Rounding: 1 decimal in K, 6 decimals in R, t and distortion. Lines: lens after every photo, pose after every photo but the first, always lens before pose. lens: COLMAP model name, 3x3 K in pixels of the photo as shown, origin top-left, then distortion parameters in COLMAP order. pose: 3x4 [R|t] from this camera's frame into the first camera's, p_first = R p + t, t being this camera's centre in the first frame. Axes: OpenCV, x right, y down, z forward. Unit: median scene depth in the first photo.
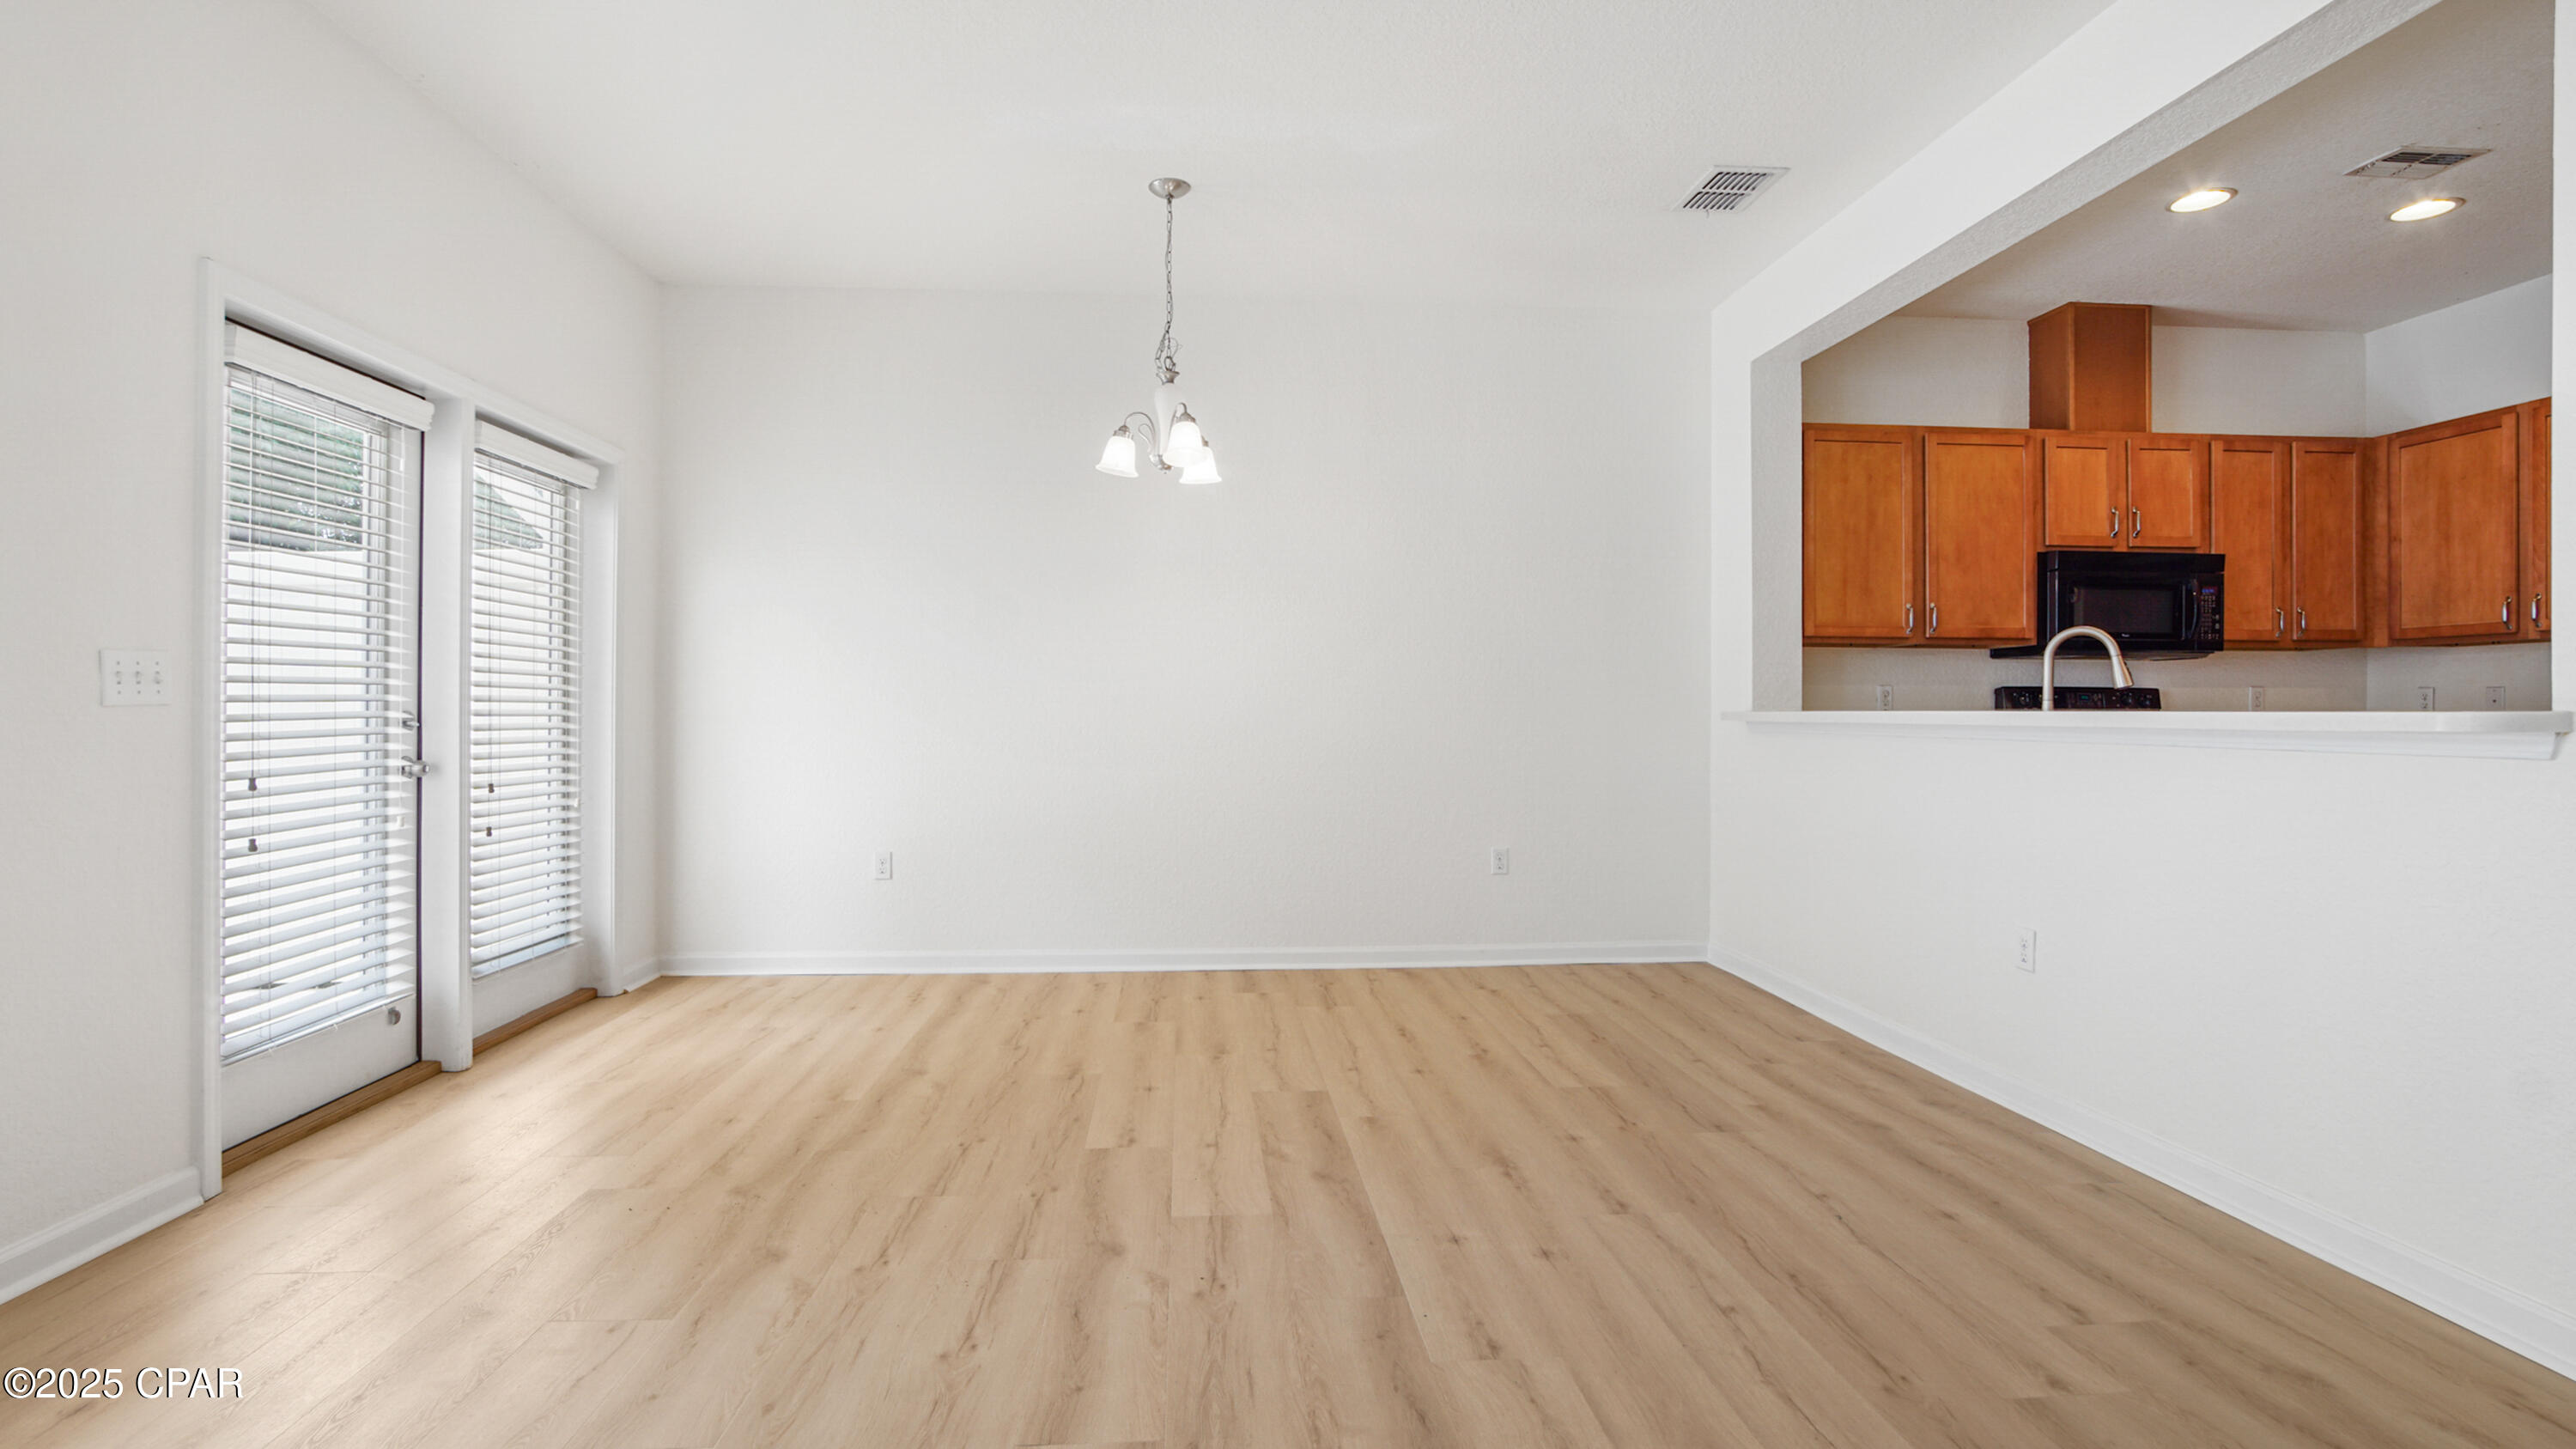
lens RADIAL K [[1187.1, 0, 1282.9], [0, 1187.1, 707.0], [0, 0, 1]] dist [-0.016251, 0.000741]
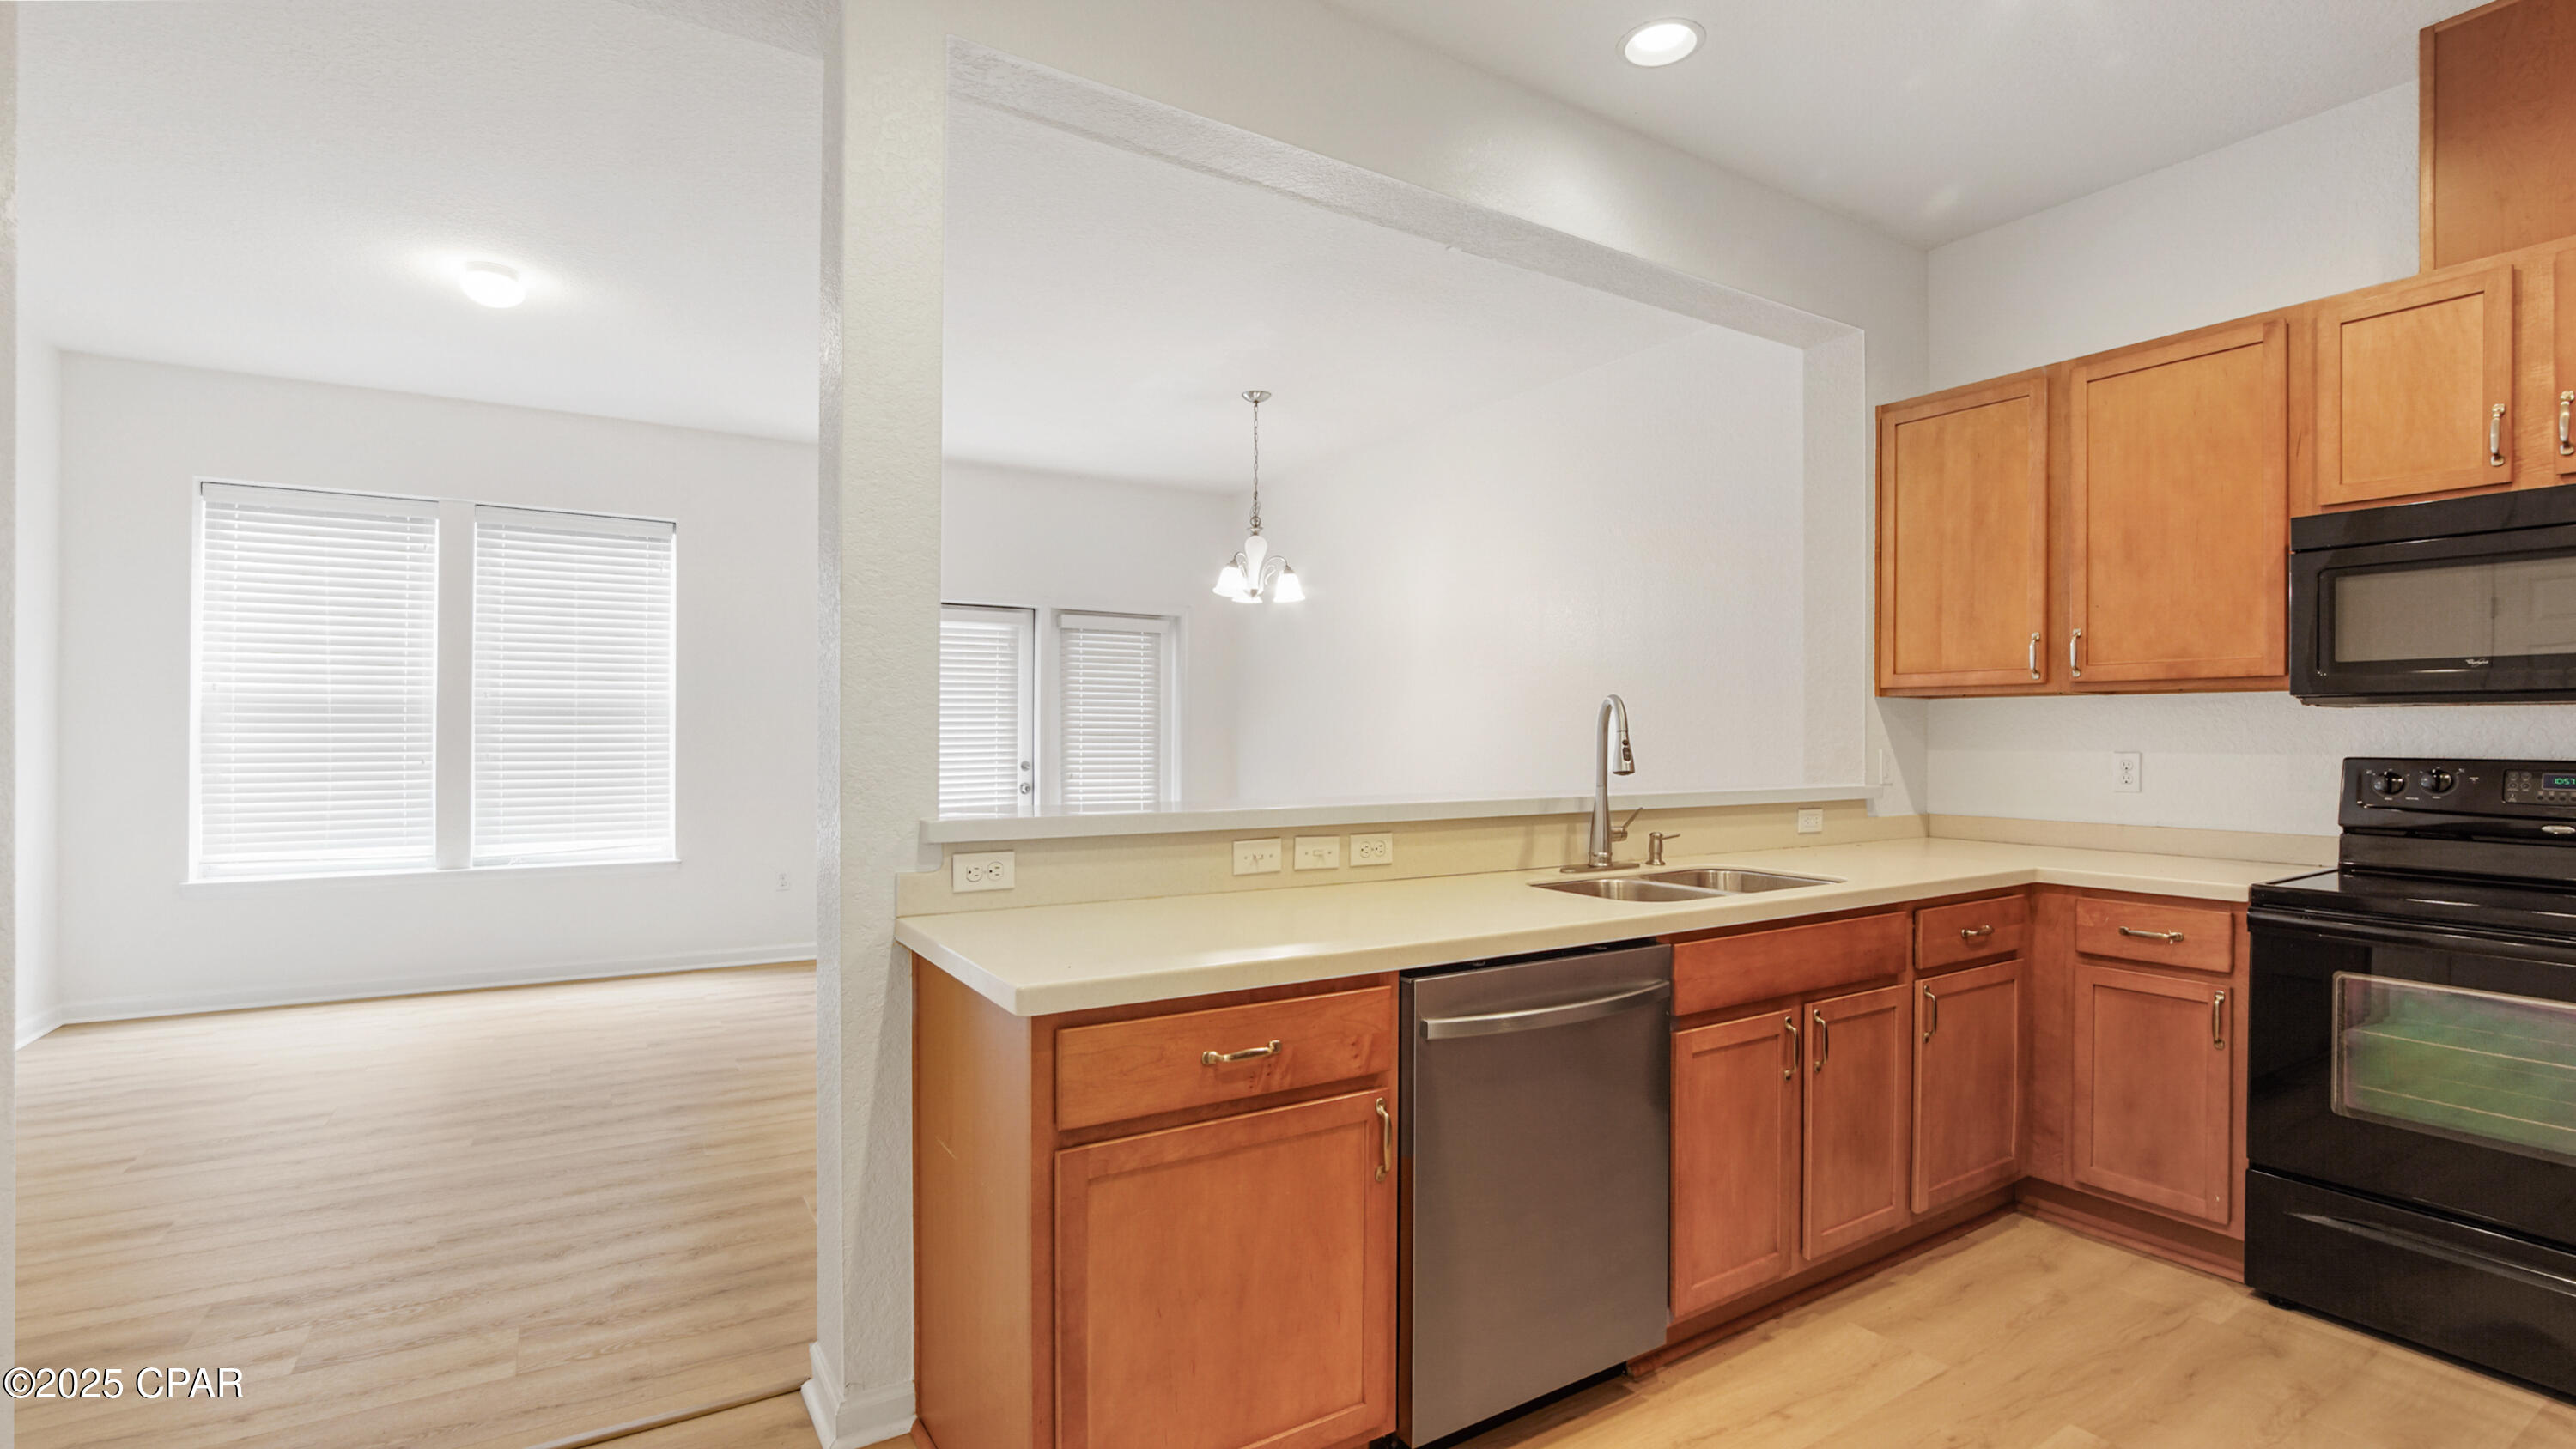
lens RADIAL K [[1171.3, 0, 1278.6], [0, 1171.3, 730.5], [0, 0, 1]] dist [-0.020148, 0.000507]
pose [[0.456701, -0.004797, -0.889607, 0.925632], [-0.000400, 0.999984, -0.005597, -0.028362], [0.889620, 0.002912, 0.456692, 0.318822]]
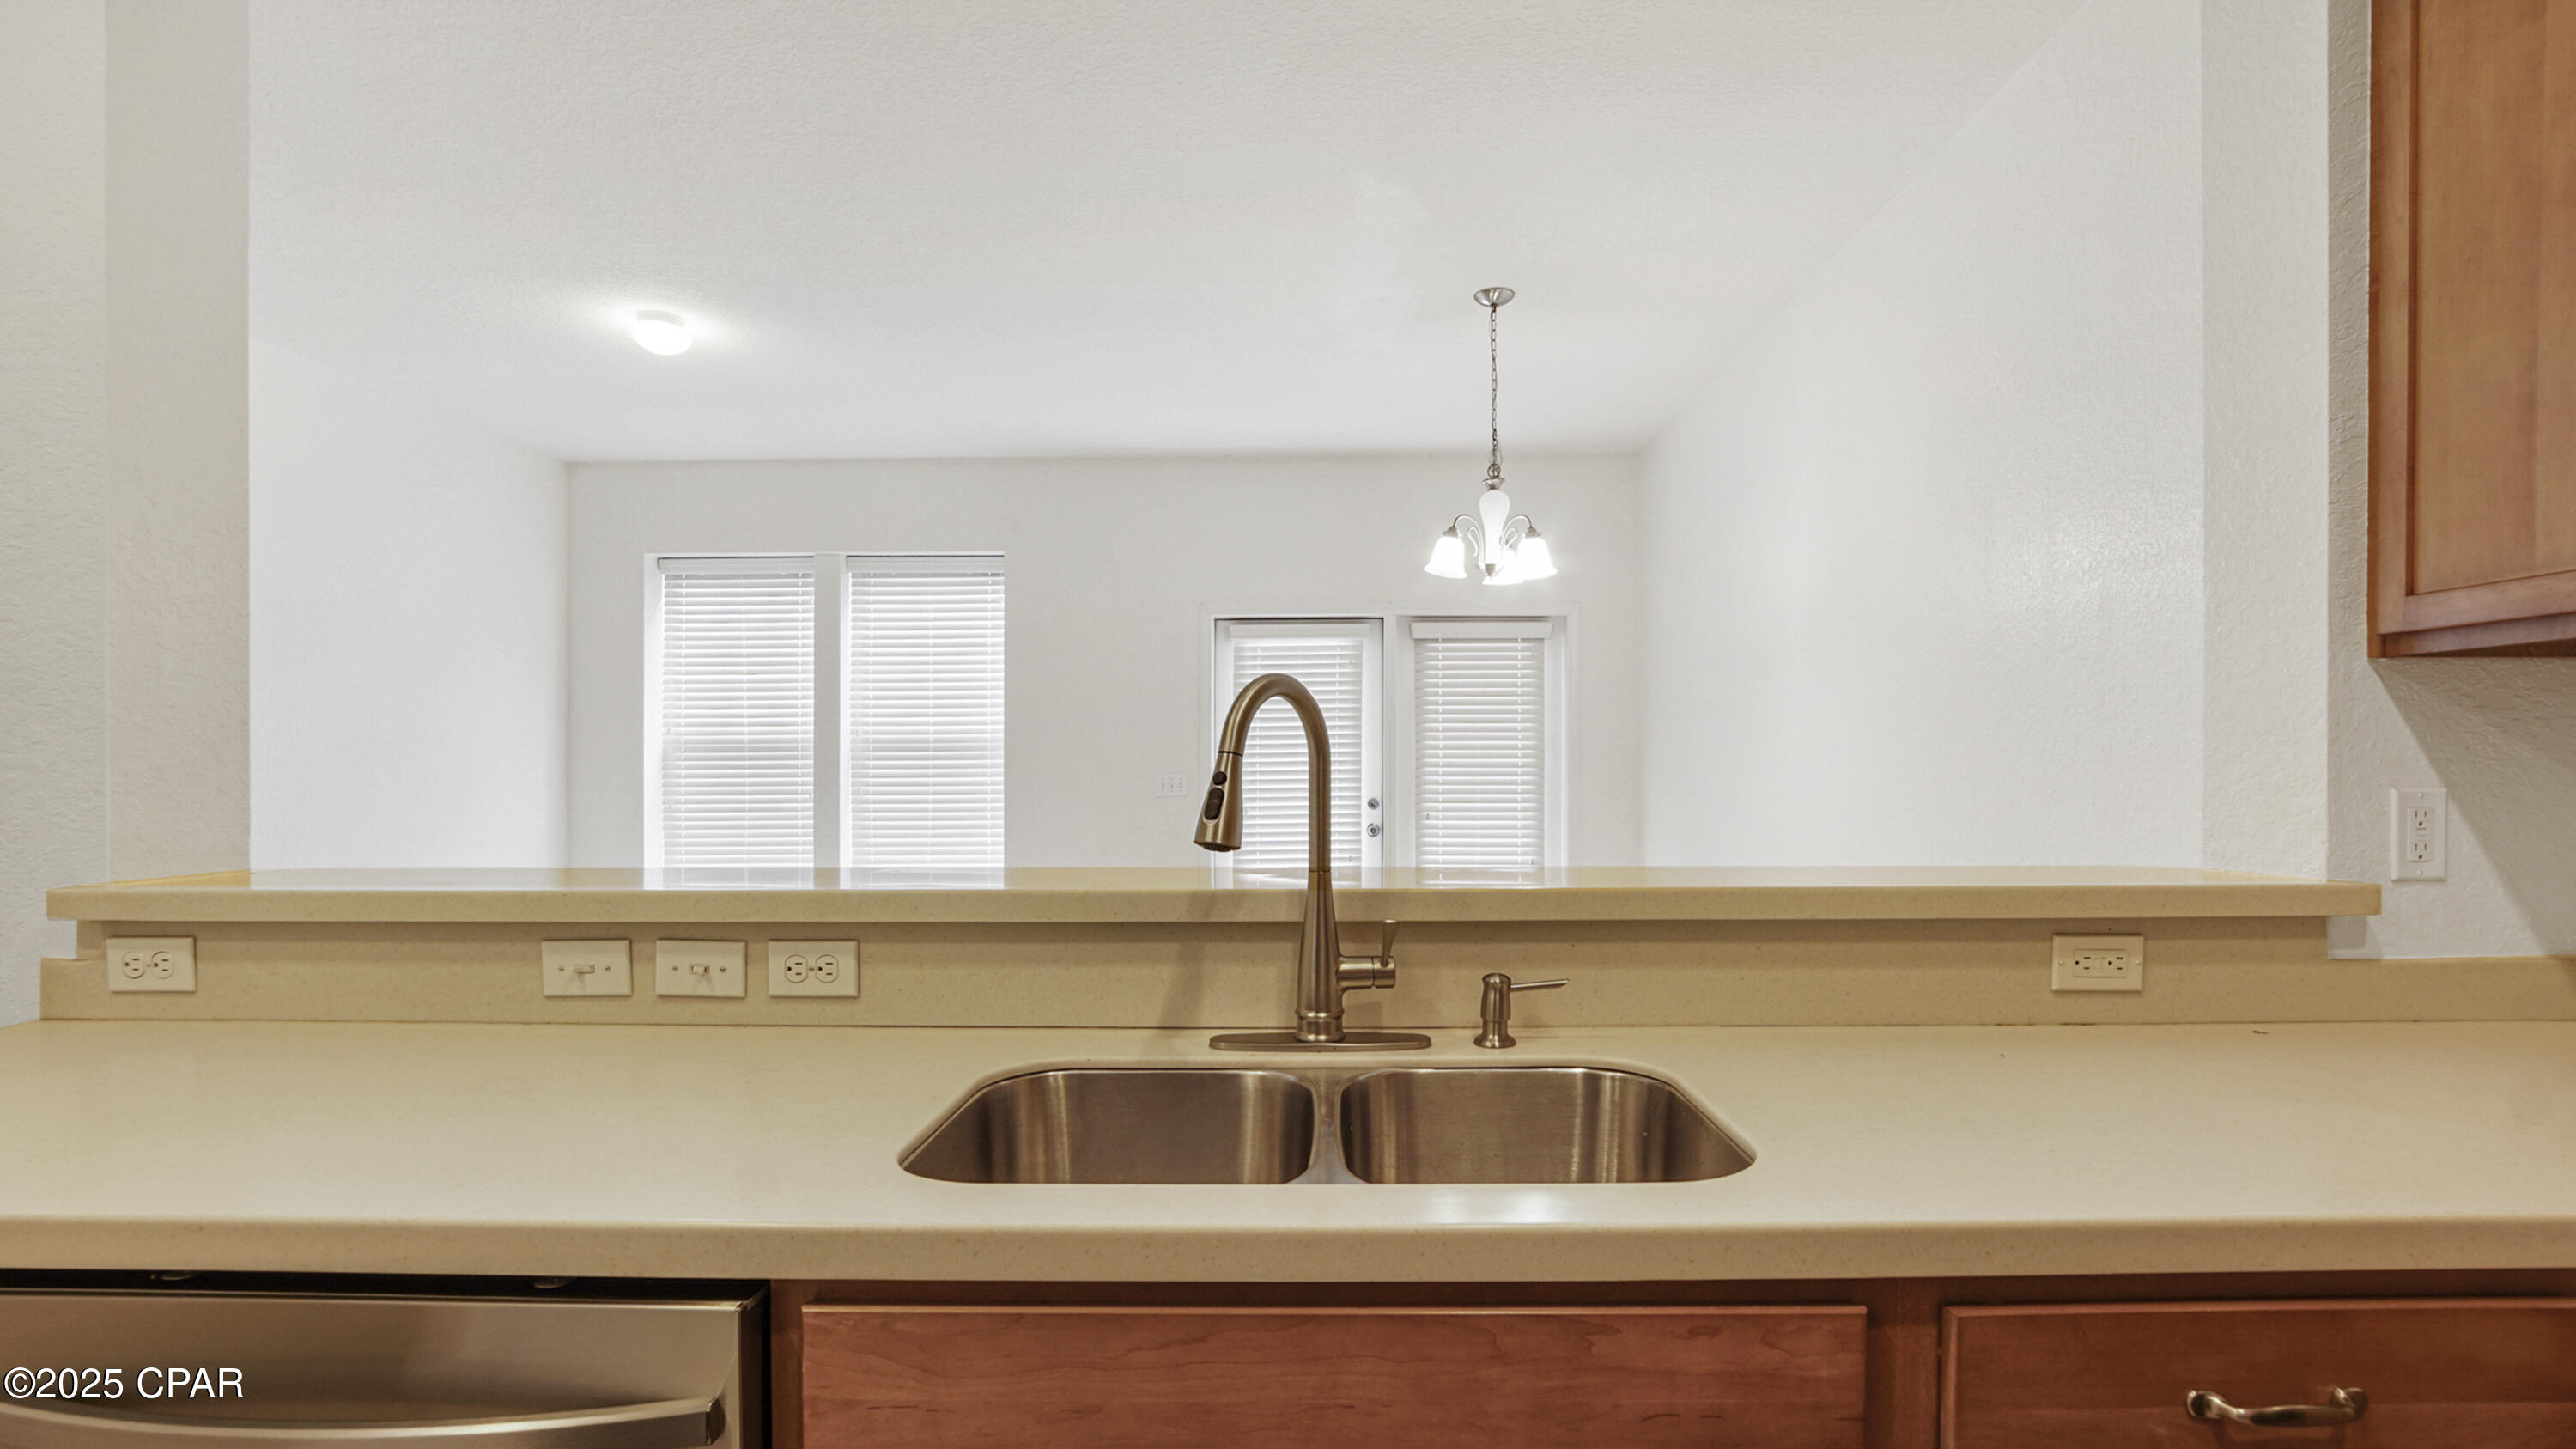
lens RADIAL K [[1205.0, 0, 1298.3], [0, 1205.0, 771.9], [0, 0, 1]] dist [-0.025370, 0.000237]
pose [[-0.096603, 0.001157, -0.995322, 0.762489], [0.004617, 0.999989, 0.000715, -0.027147], [0.995312, -0.004526, -0.096607, 0.753183]]
